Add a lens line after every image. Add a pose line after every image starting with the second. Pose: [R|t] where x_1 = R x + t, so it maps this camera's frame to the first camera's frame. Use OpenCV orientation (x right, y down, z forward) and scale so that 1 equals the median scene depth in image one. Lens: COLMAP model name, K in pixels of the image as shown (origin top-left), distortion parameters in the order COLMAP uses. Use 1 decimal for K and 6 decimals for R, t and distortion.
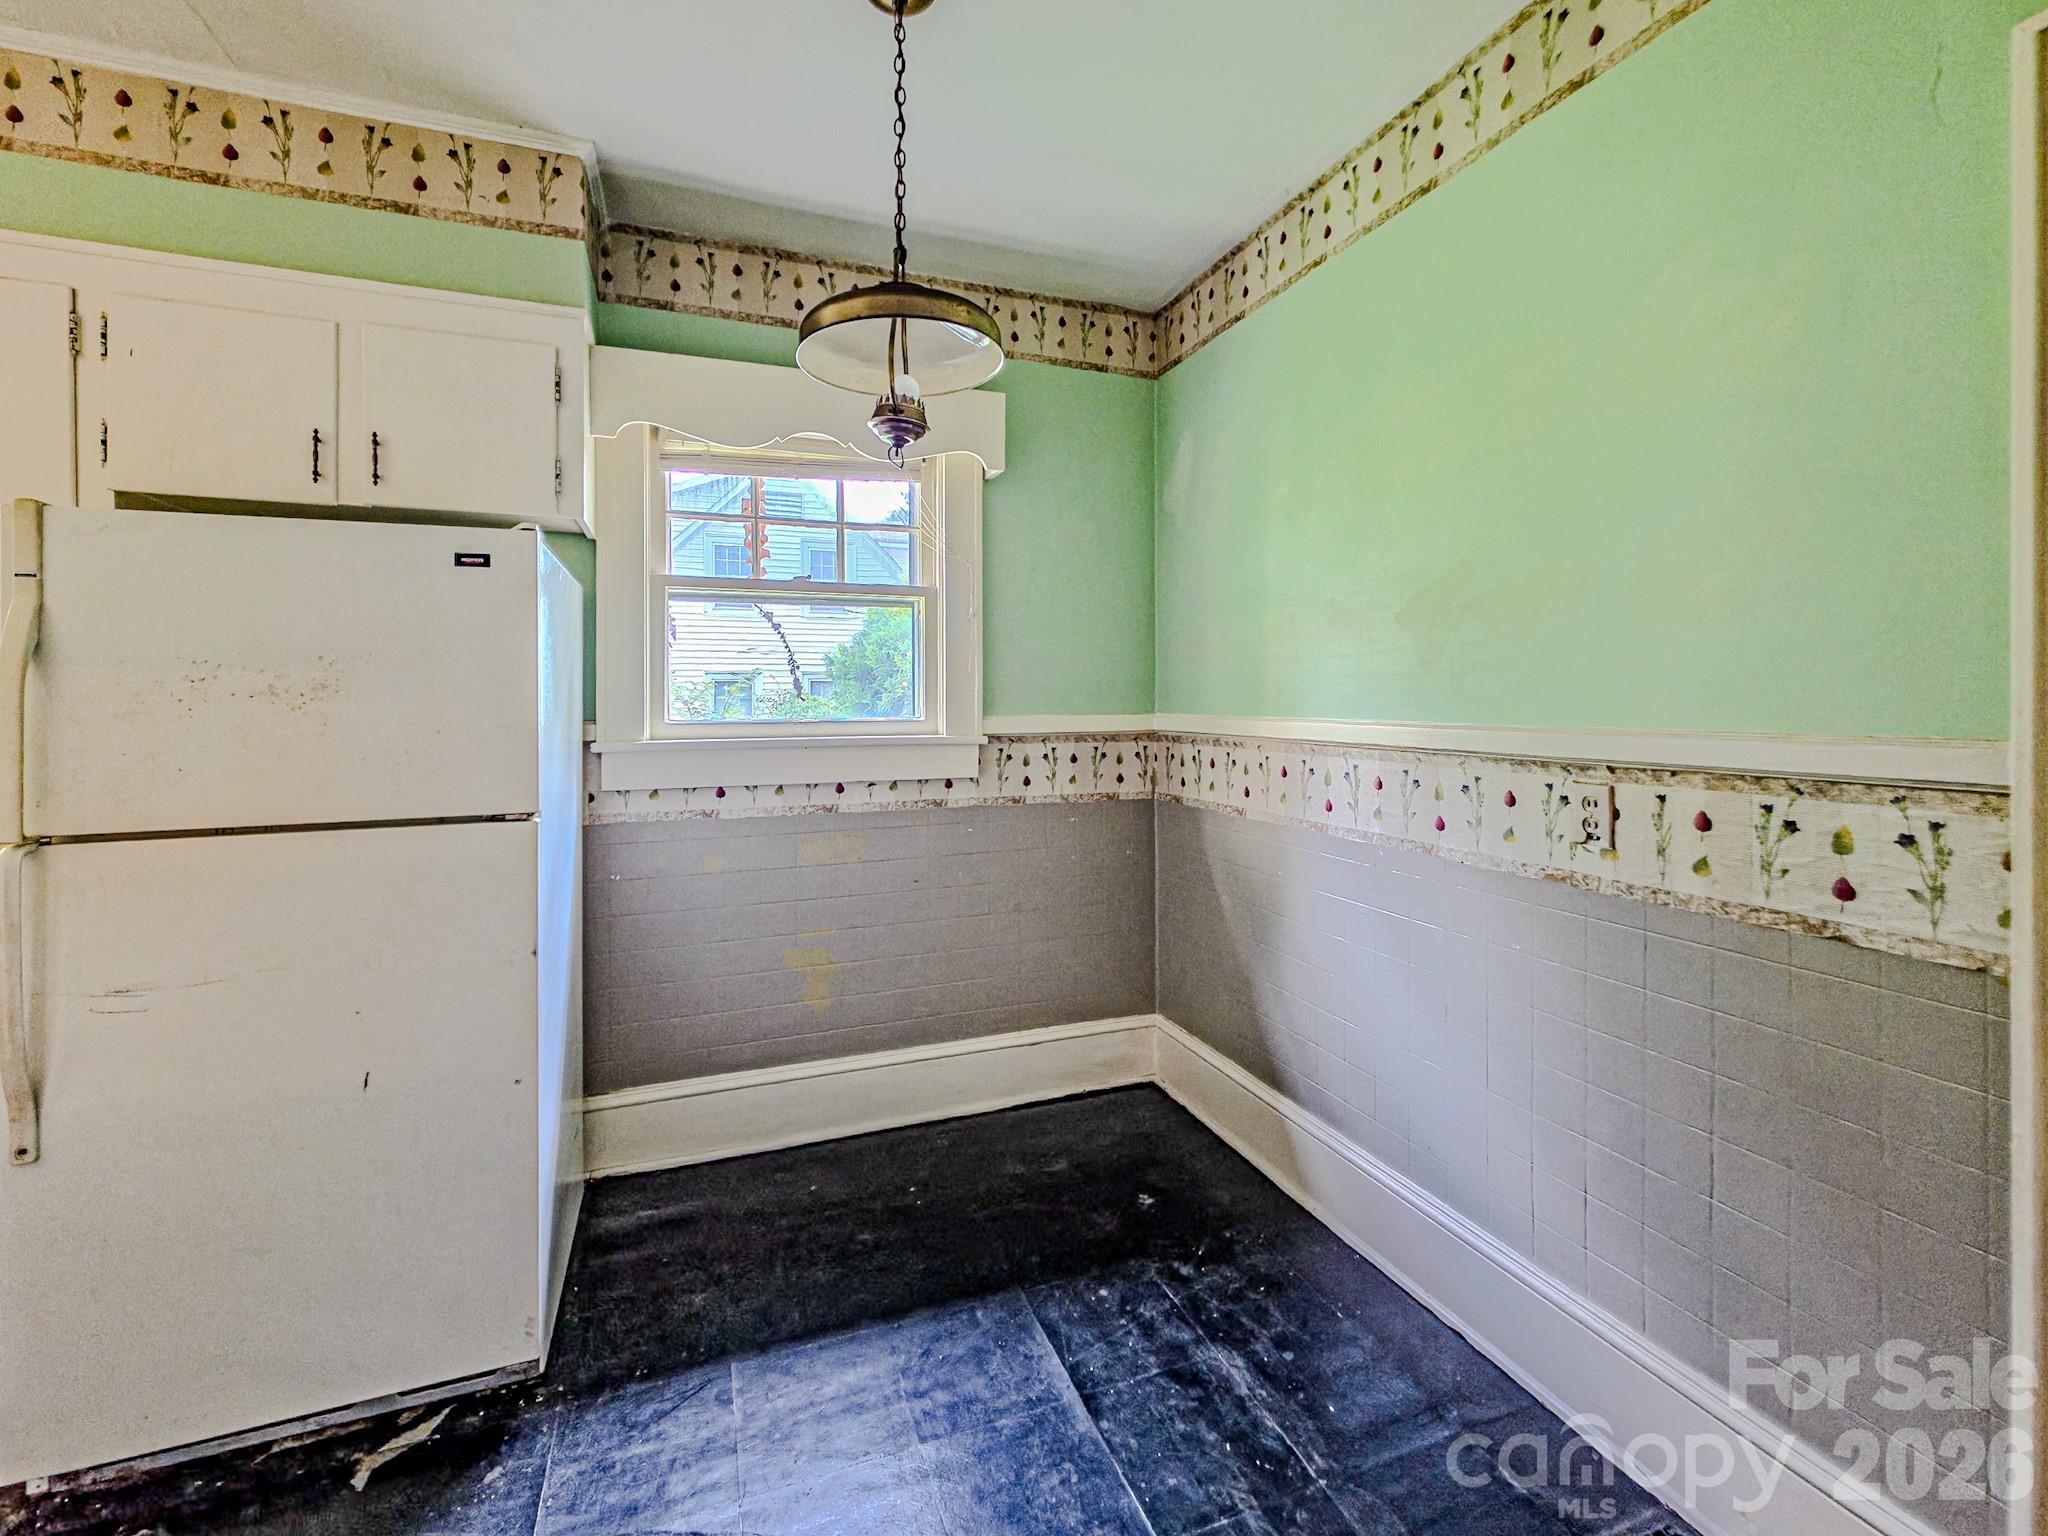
lens RADIAL K [[854.3, 0, 1024.7], [0, 854.3, 697.8], [0, 0, 1]] dist [-0.000382, -0.000236]
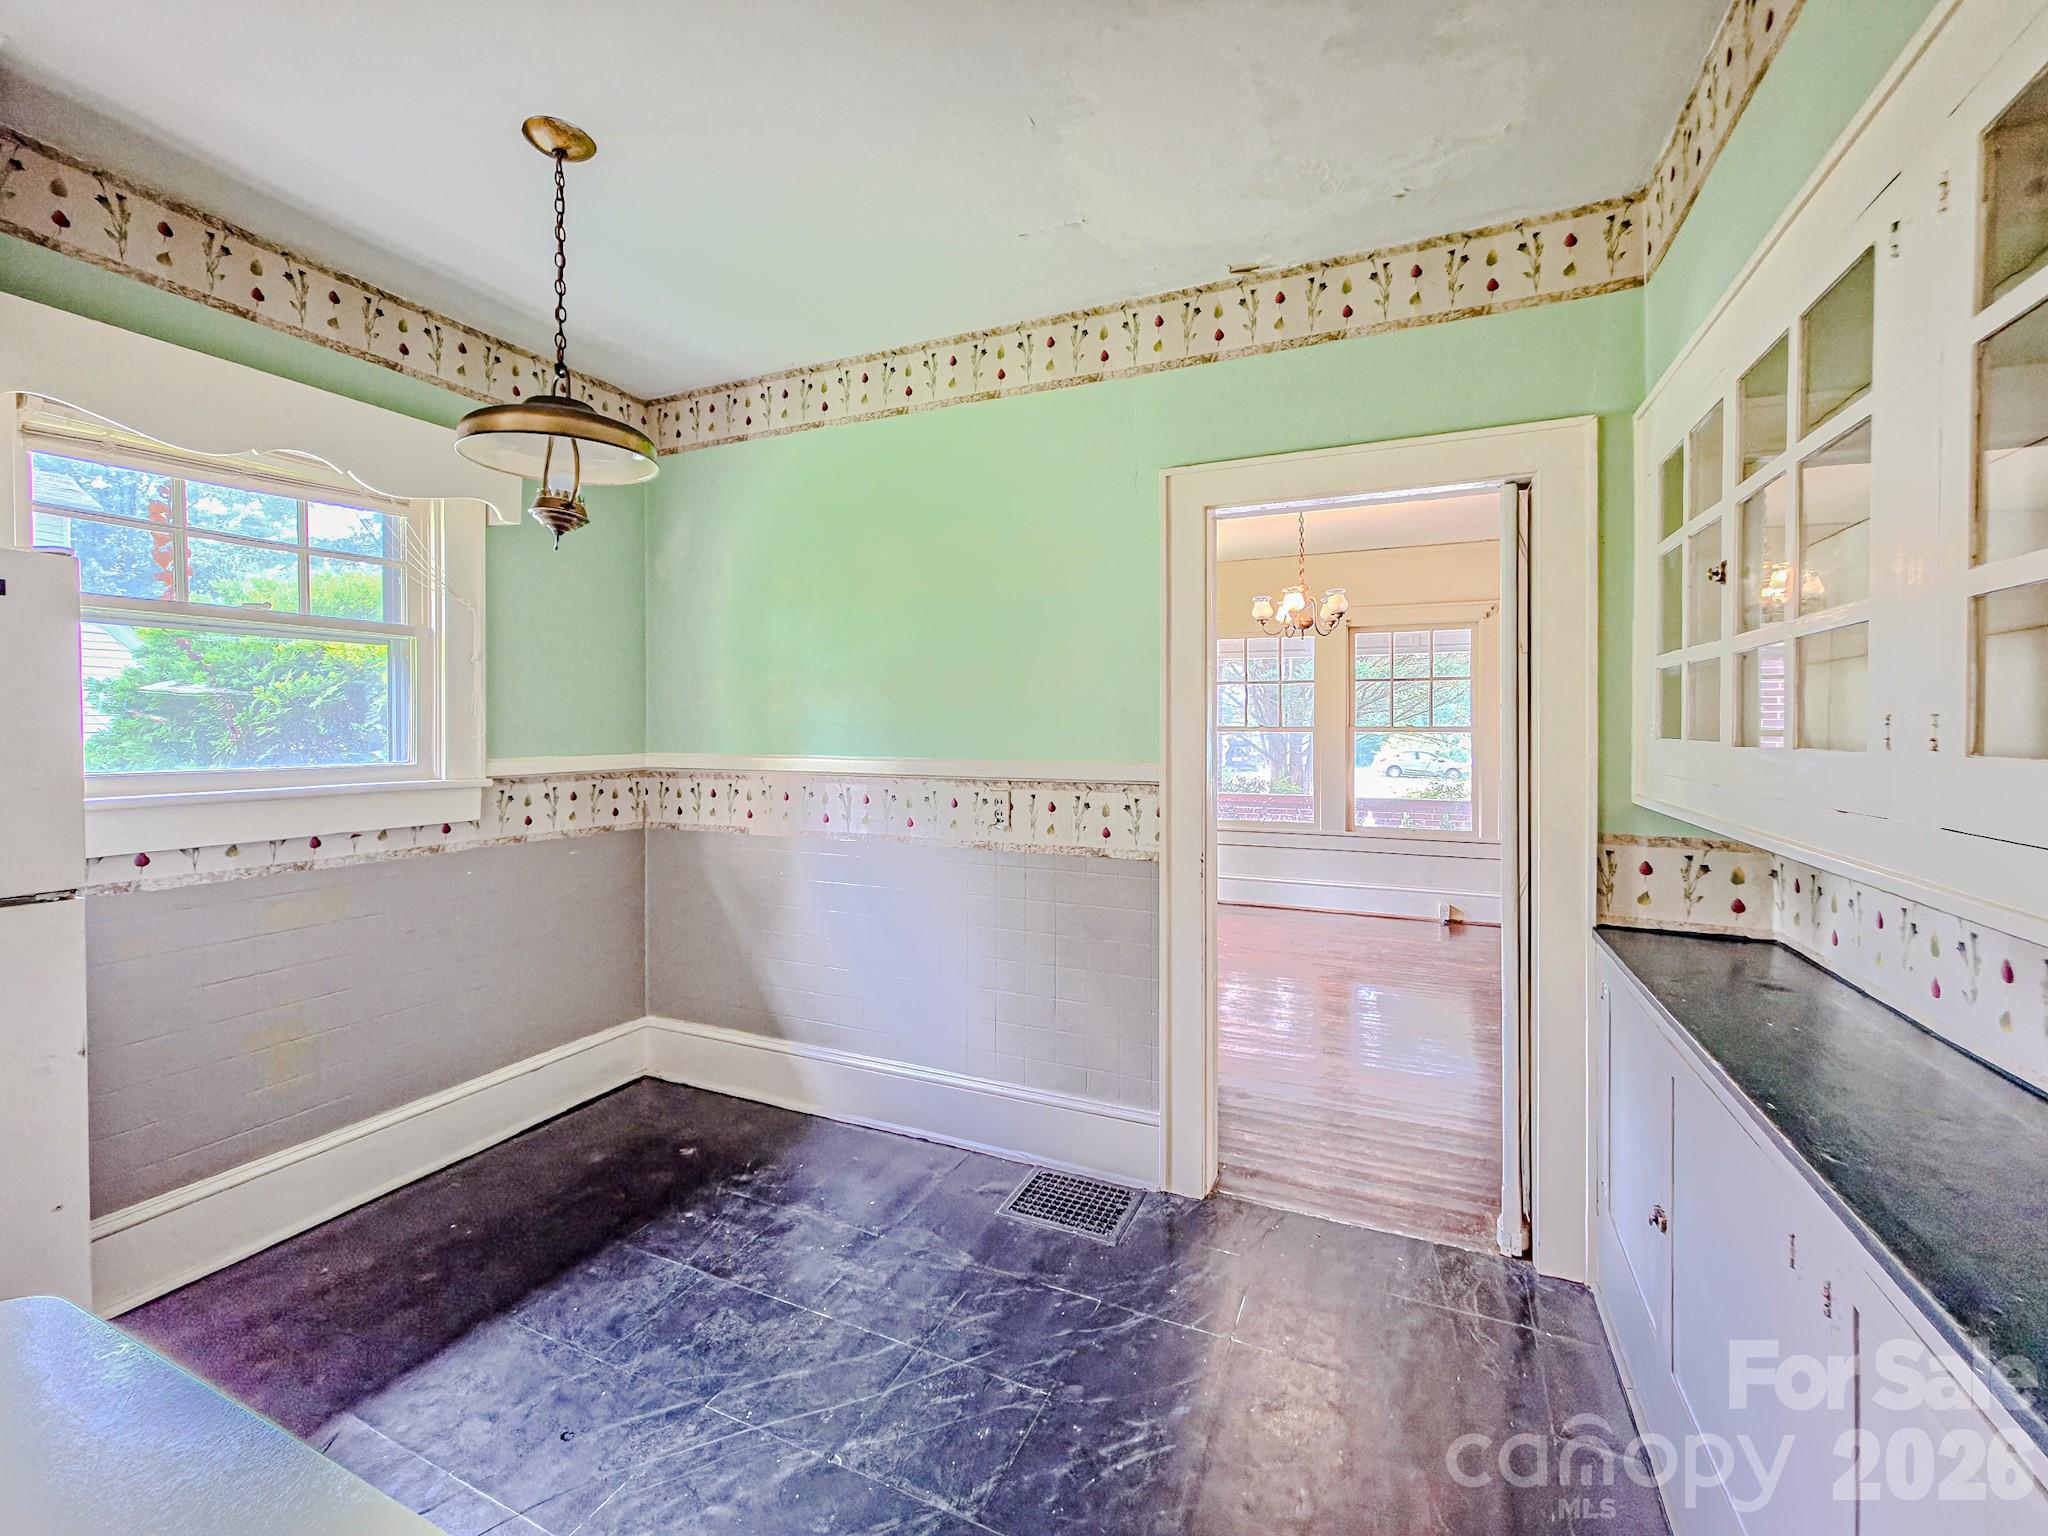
lens RADIAL K [[833.5, 0, 1021.8], [0, 833.5, 732.4], [0, 0, 1]] dist [-0.000426, -0.000170]
pose [[0.711360, -0.002111, 0.702825, -0.311794], [-0.002671, 0.999980, 0.005708, -0.018968], [-0.702823, -0.005938, 0.711340, -0.161441]]
